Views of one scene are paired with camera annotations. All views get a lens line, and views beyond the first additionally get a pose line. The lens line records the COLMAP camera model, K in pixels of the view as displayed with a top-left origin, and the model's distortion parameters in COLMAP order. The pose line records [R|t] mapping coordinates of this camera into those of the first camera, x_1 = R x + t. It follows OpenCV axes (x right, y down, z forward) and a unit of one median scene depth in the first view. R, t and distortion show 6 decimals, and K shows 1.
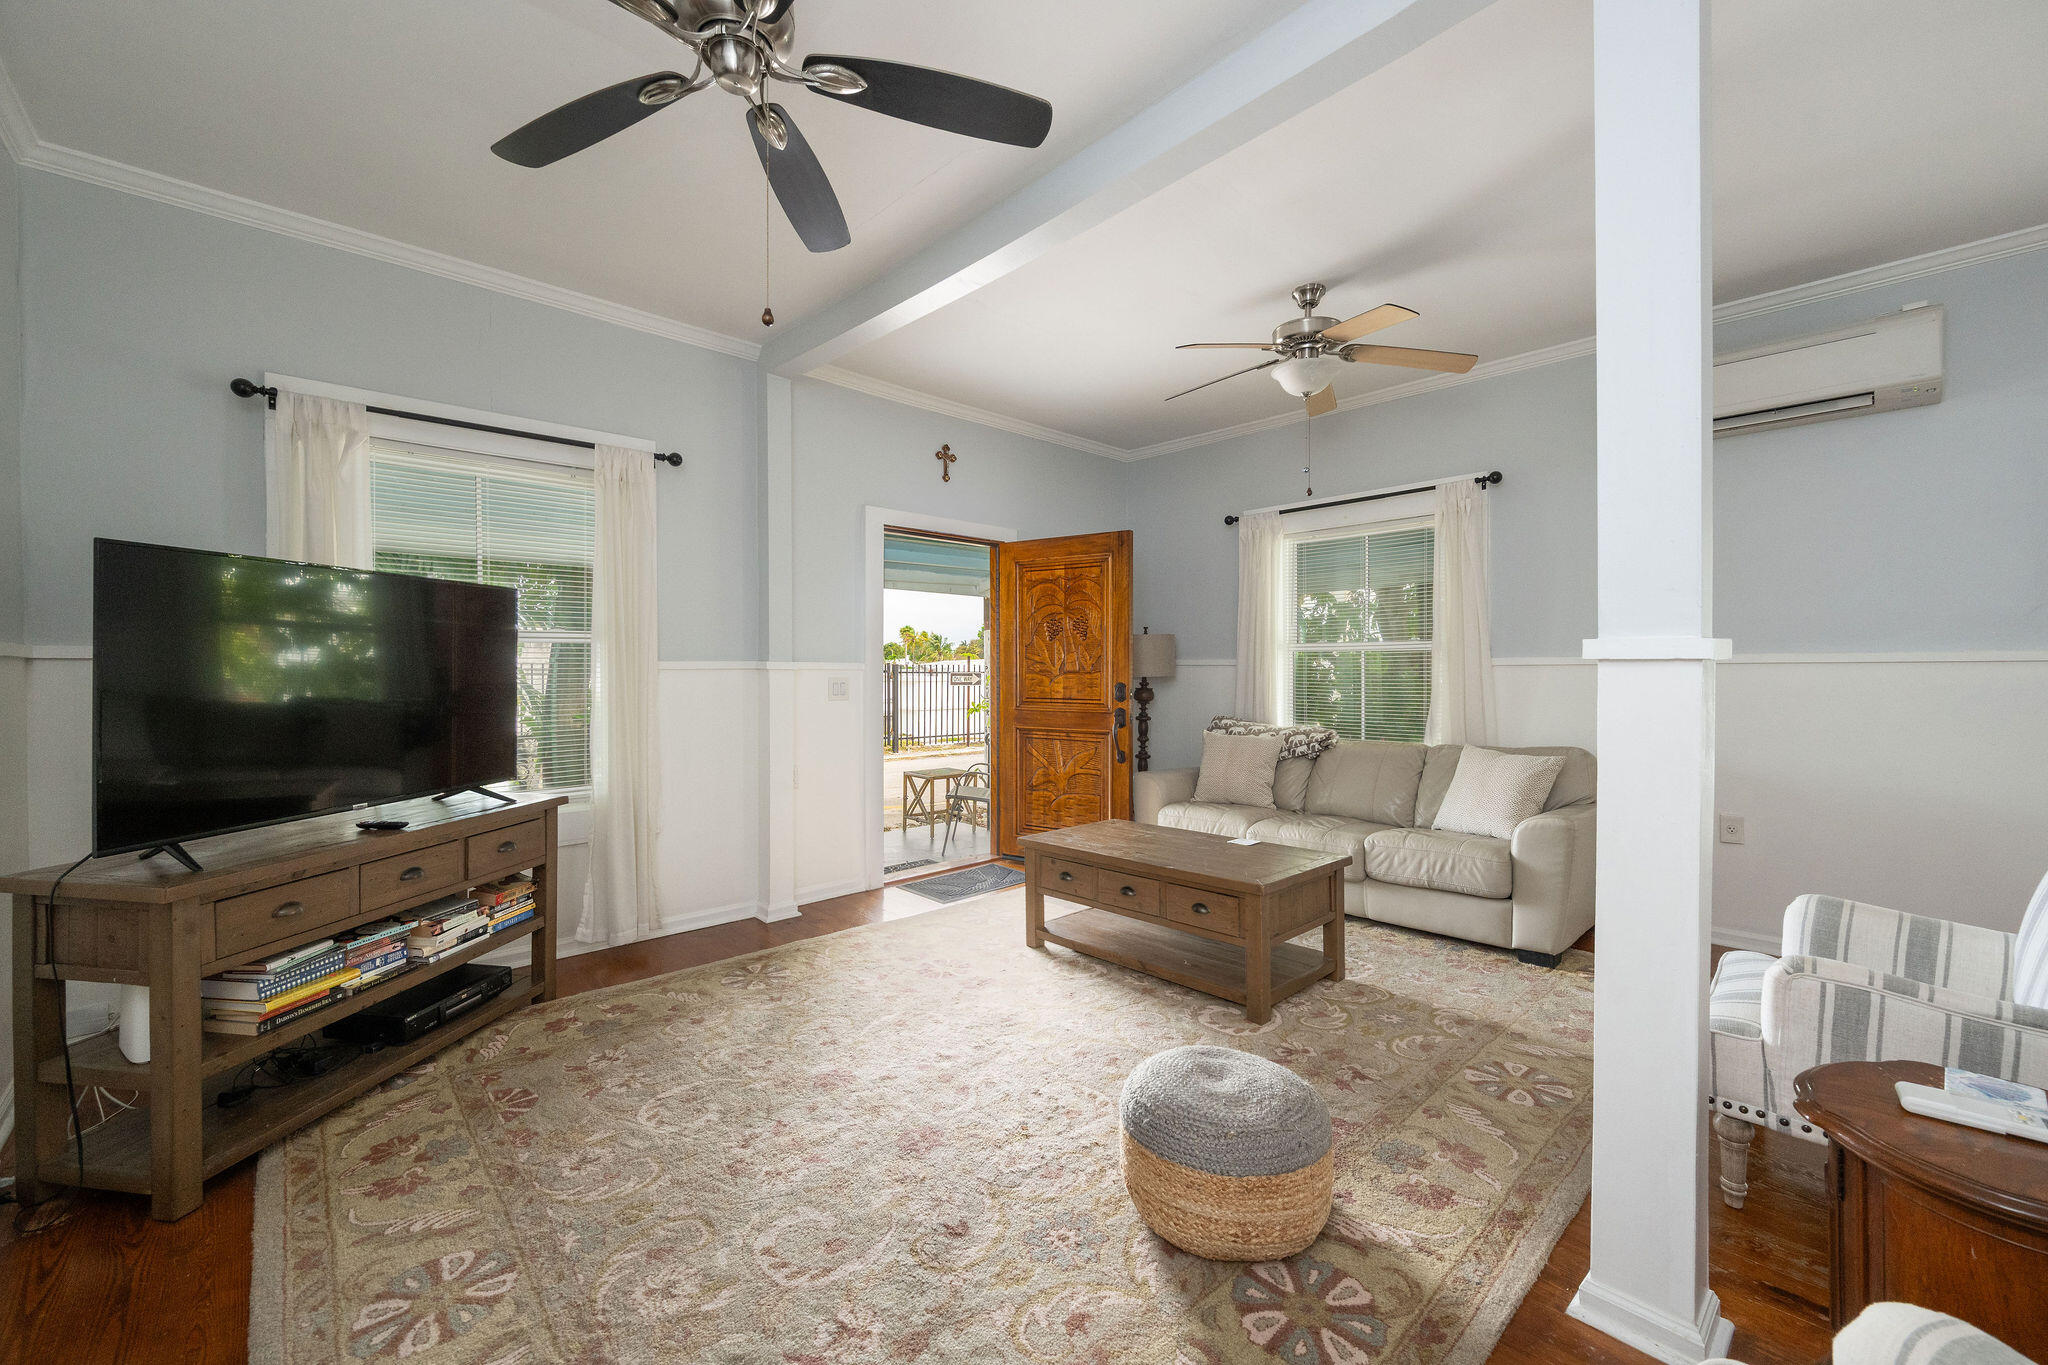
lens RADIAL K [[806.2, 0, 1028.4], [0, 806.2, 683.0], [0, 0, 1]] dist [-0.002033, -0.000455]
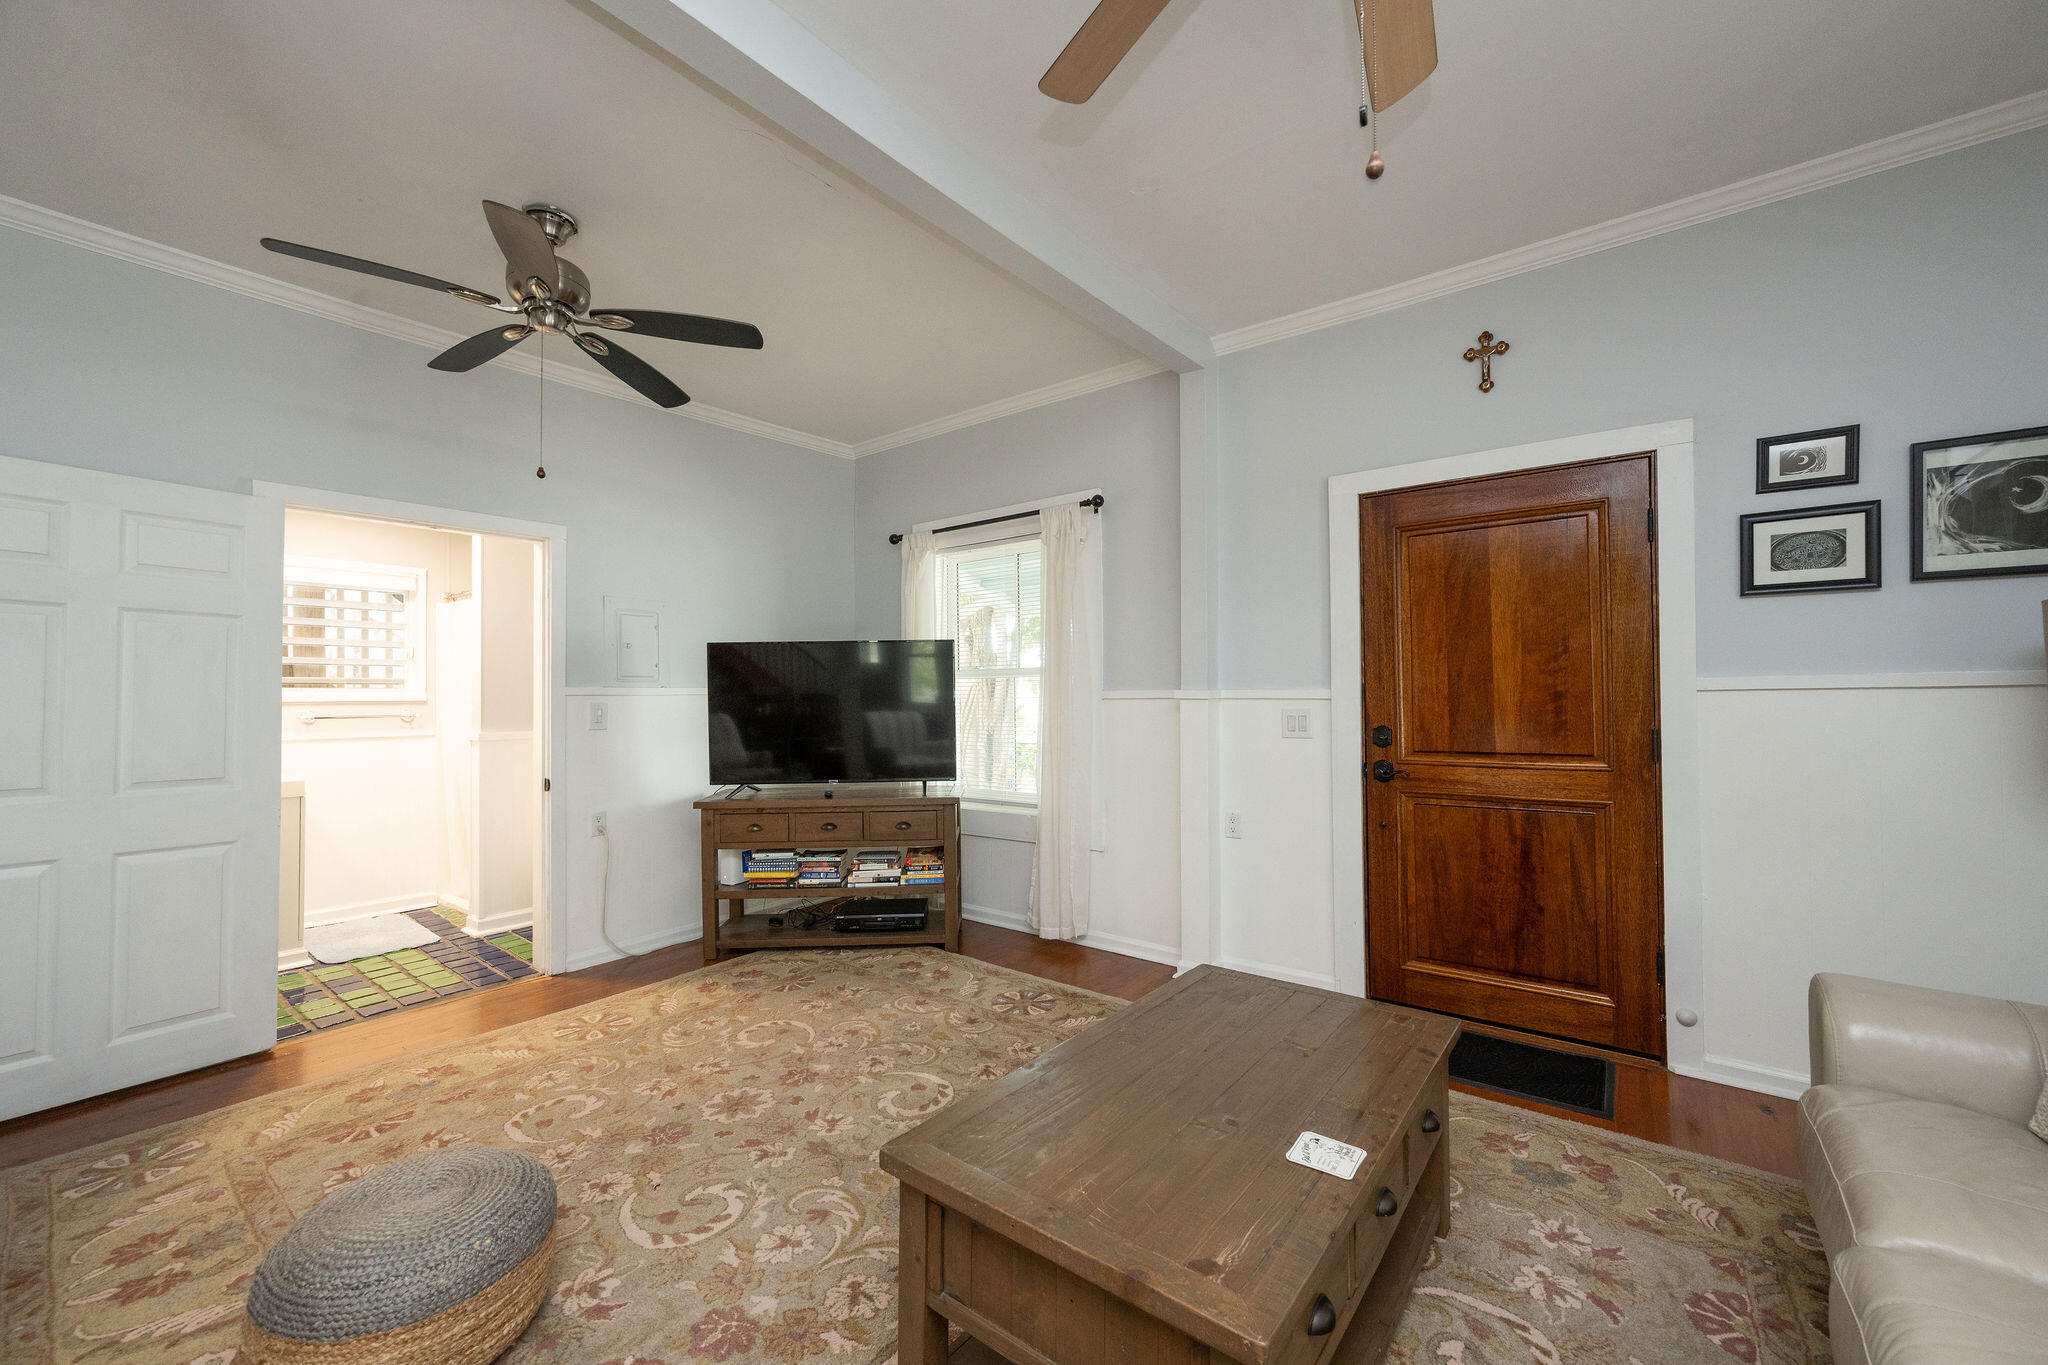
lens RADIAL K [[806.2, 0, 1032.9], [0, 806.2, 678.7], [0, 0, 1]] dist [-0.002033, -0.000455]
pose [[0.157520, -0.019706, -0.987319, 0.661274], [-0.008845, 0.999733, -0.021365, -0.021007], [0.987476, 0.012099, 0.157304, 0.833262]]
